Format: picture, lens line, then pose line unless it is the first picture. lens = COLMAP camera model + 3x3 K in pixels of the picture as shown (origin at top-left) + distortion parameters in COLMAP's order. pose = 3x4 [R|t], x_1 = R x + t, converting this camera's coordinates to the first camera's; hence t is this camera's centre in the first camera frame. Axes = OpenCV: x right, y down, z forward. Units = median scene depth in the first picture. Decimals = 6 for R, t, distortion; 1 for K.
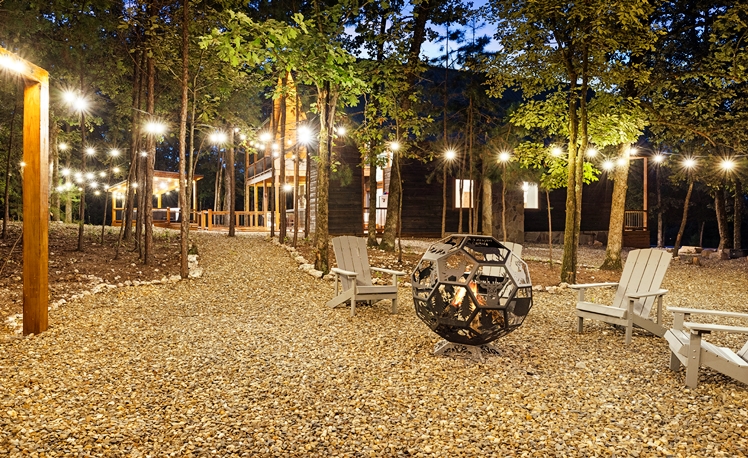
lens RADIAL K [[552.1, 0, 374.4], [0, 552.1, 229.2], [0, 0, 1]] dist [0.003665, 0.000609]
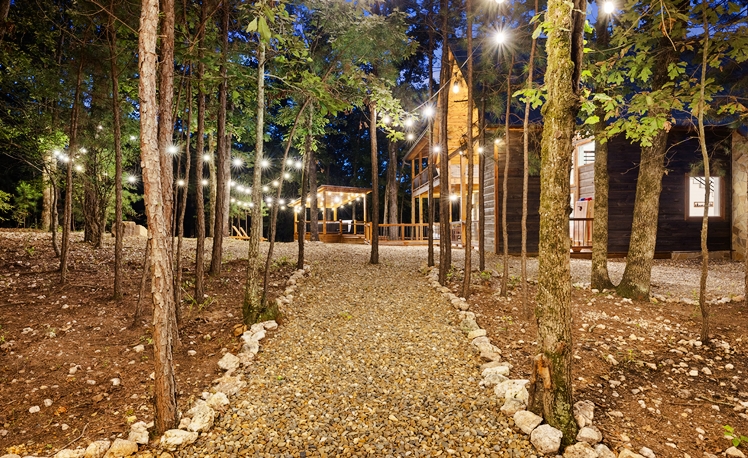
lens RADIAL K [[460.0, 0, 373.3], [0, 460.0, 231.4], [0, 0, 1]] dist [0.002111, 0.000110]
pose [[0.946282, -0.004669, -0.323309, -0.030704], [0.001922, 0.999959, -0.008815, -0.010482], [0.323337, 0.007720, 0.946252, 0.198080]]
